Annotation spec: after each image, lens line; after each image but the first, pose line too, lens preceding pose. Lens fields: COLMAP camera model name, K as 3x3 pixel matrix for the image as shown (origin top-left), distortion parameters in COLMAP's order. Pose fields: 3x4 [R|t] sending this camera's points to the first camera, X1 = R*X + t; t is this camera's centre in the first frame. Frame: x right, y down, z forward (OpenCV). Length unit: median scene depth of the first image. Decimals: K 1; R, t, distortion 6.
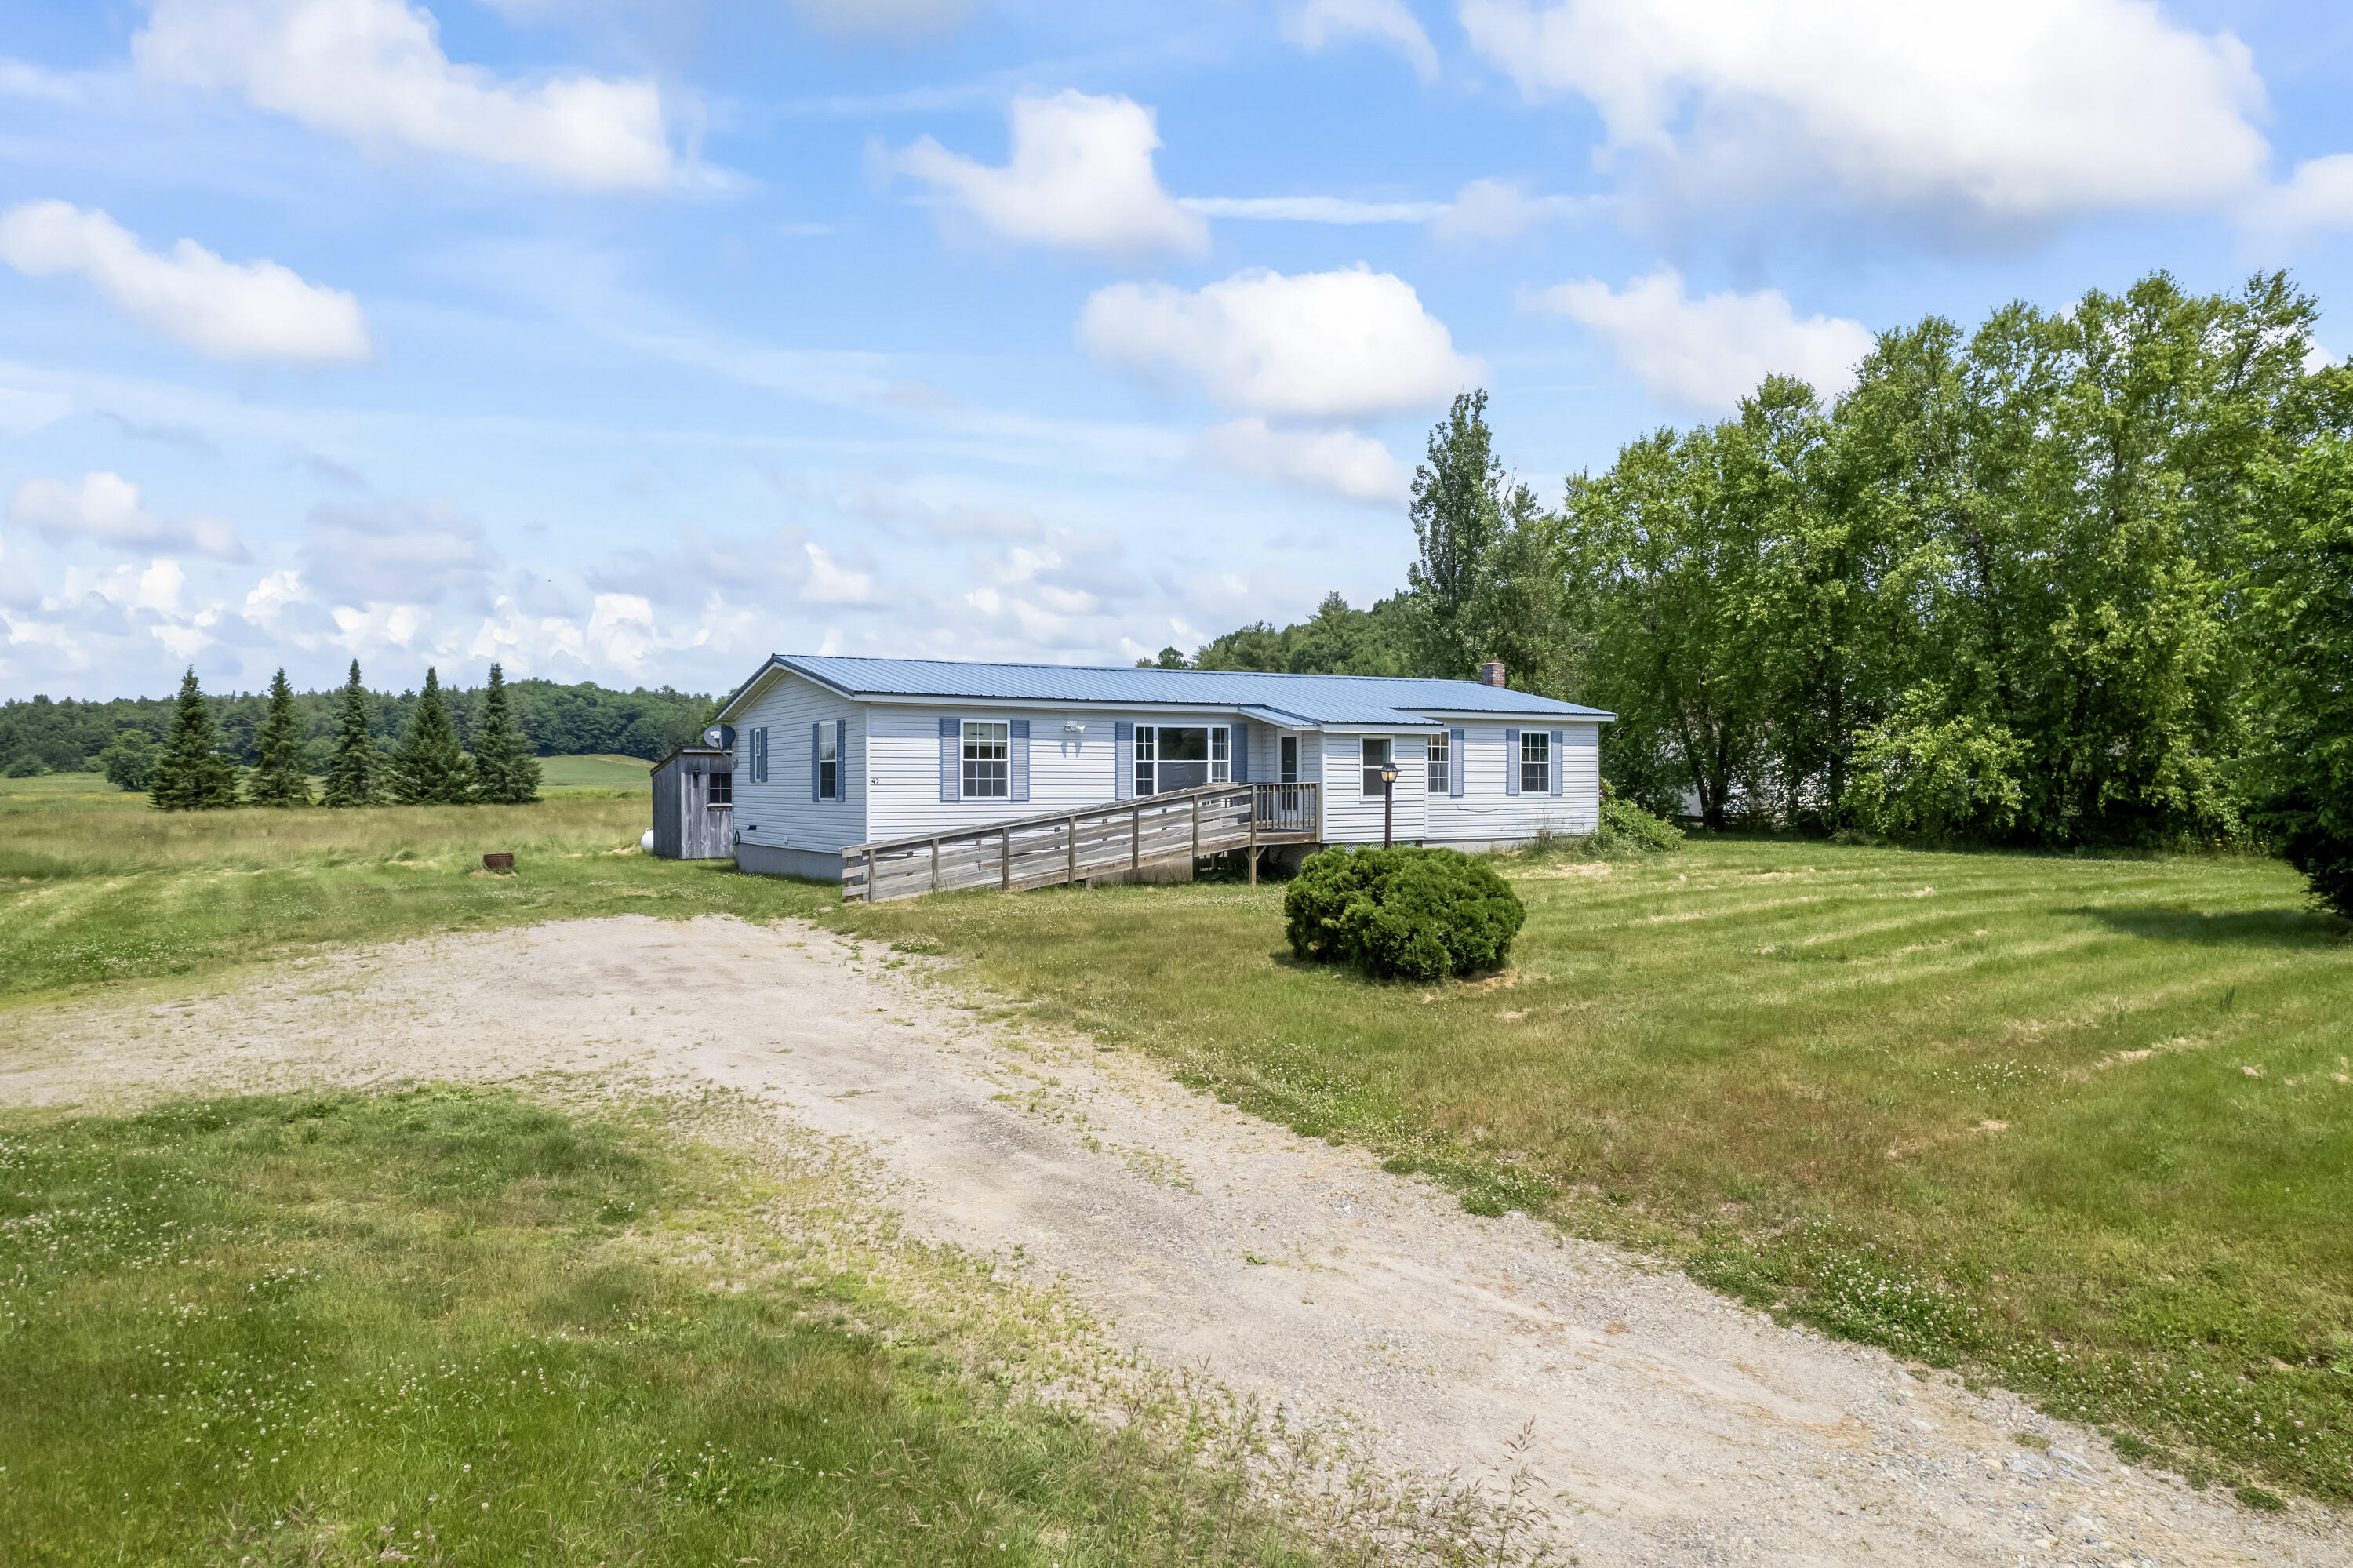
lens RADIAL K [[1511.8, 0, 1168.3], [0, 1511.8, 780.7], [0, 0, 1]] dist [-0.085939, 0.068850]
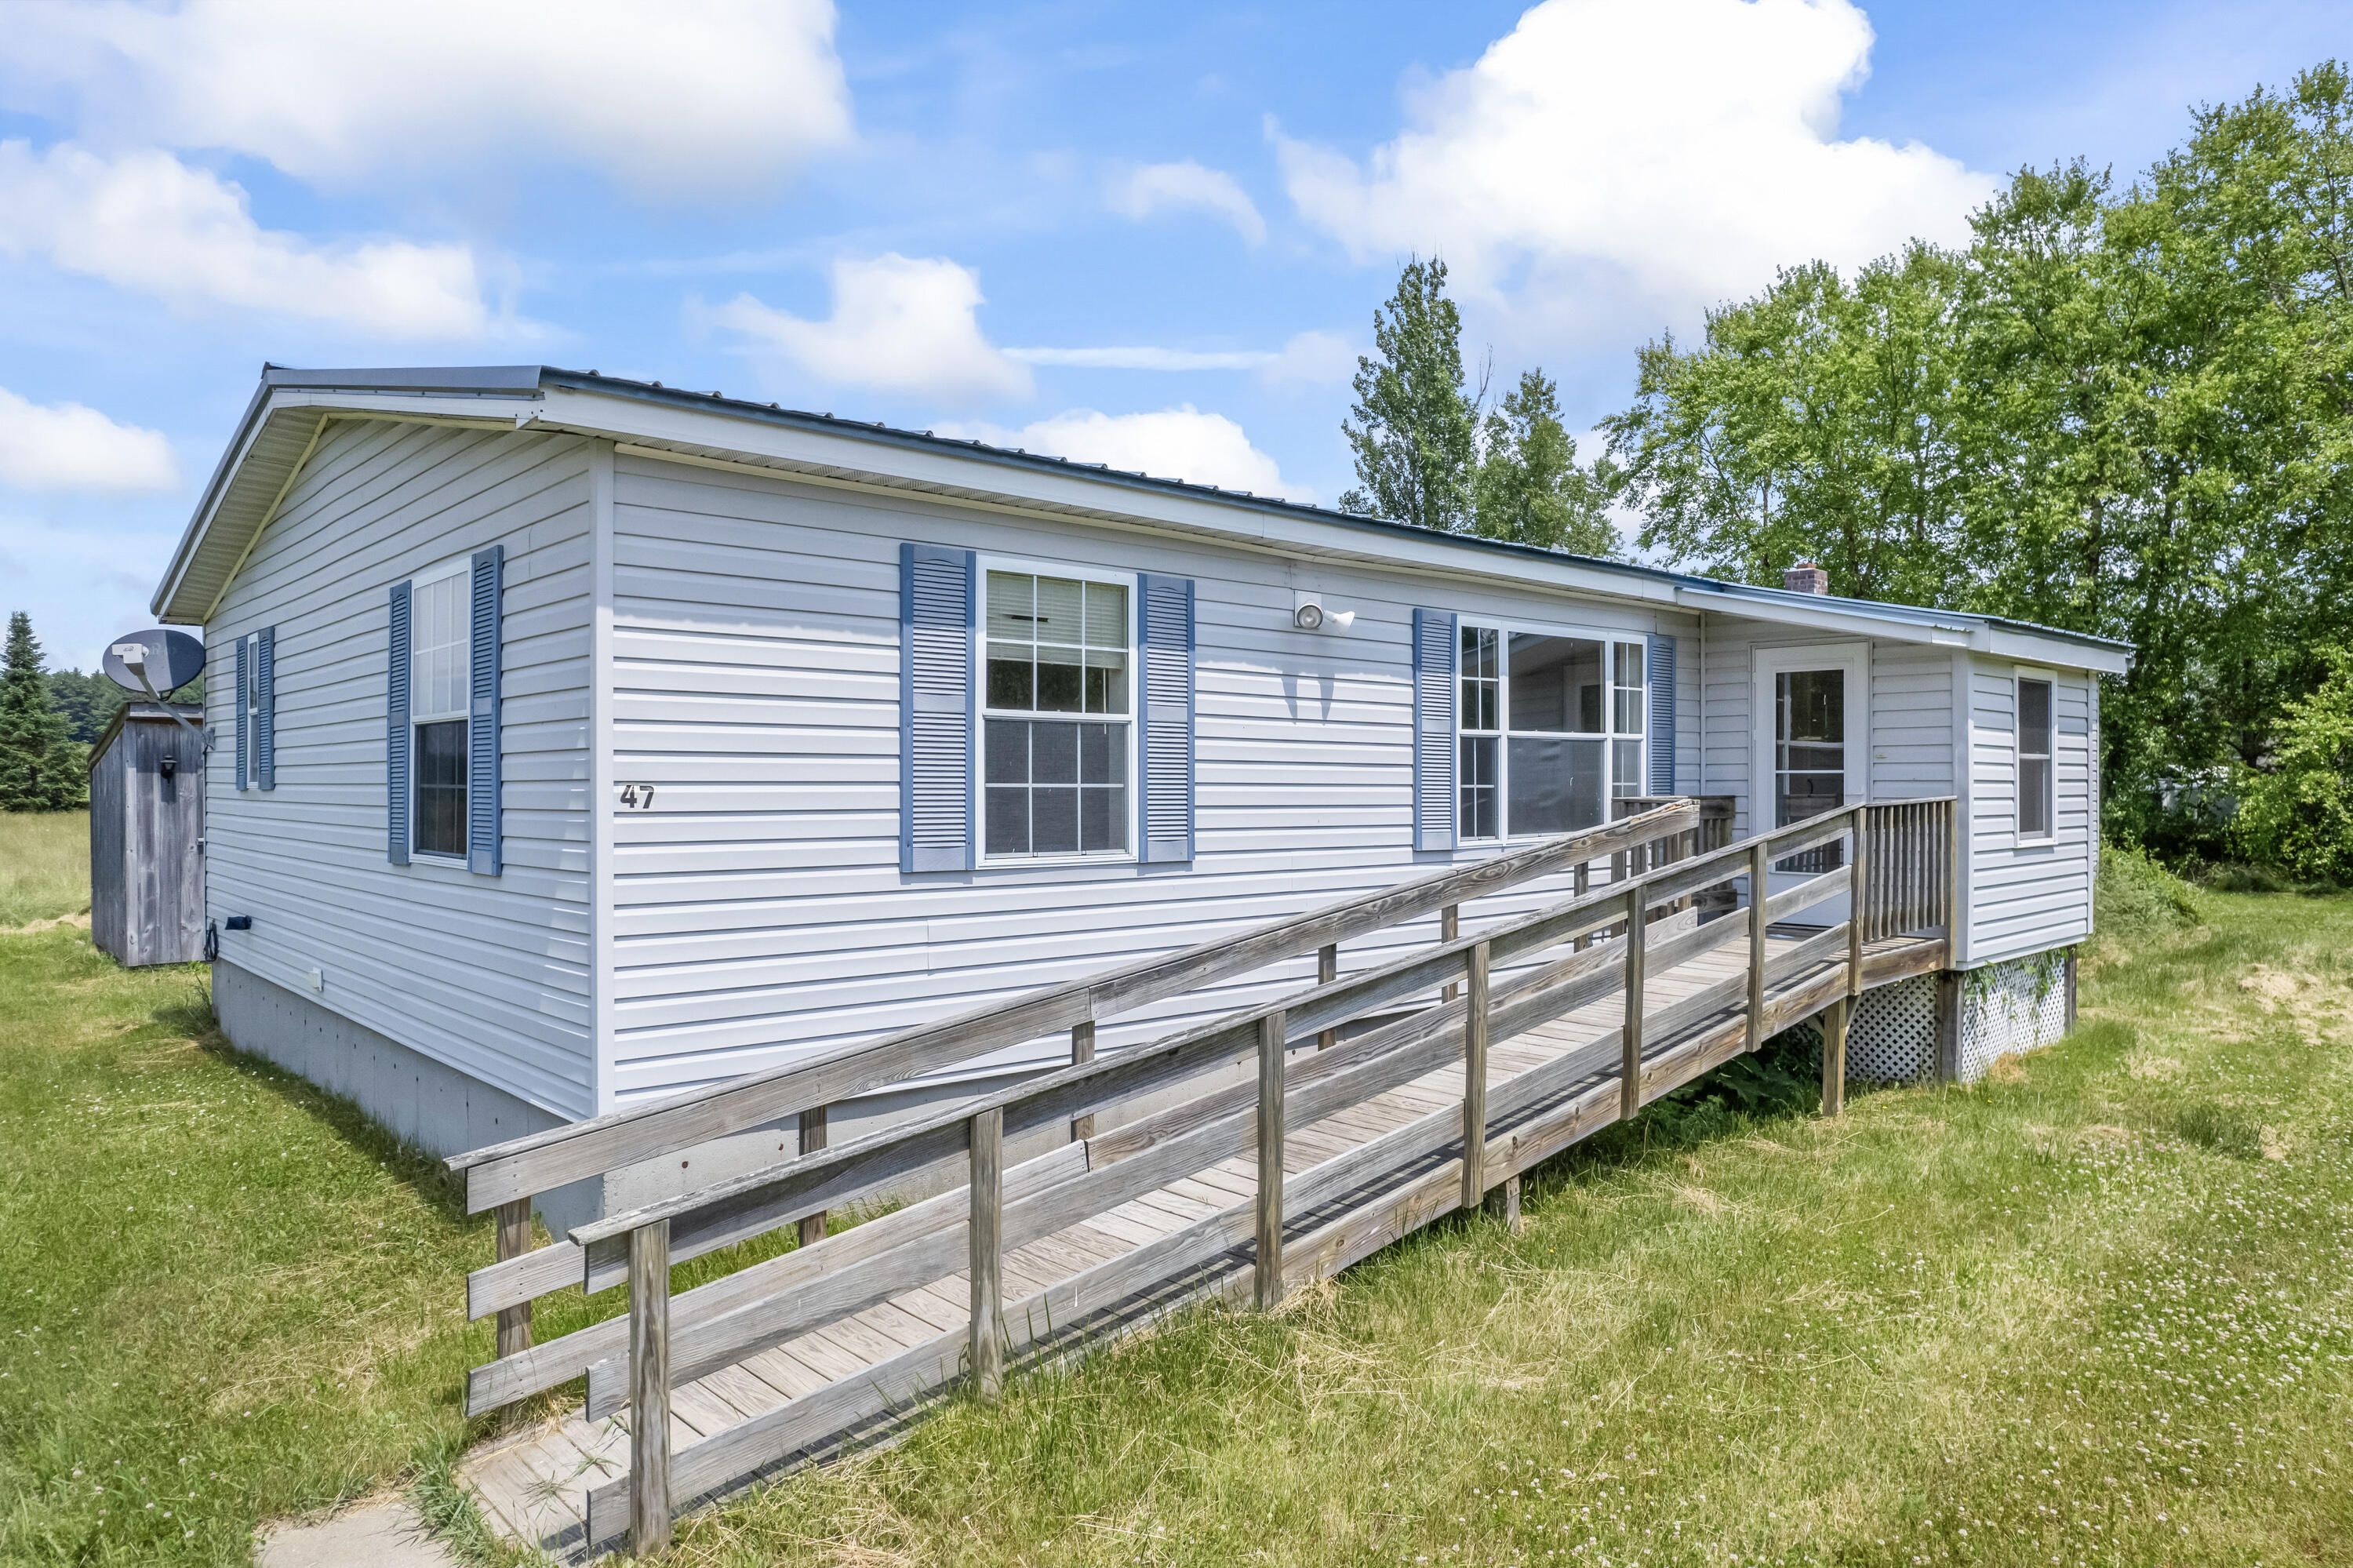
lens RADIAL K [[1511.8, 0, 1168.3], [0, 1511.8, 780.7], [0, 0, 1]] dist [-0.085939, 0.068850]
pose [[0.983398, 0.003113, 0.181437, -0.141191], [-0.003133, 0.999995, -0.000173, -0.002189], [-0.181436, -0.000399, 0.983403, 0.688863]]
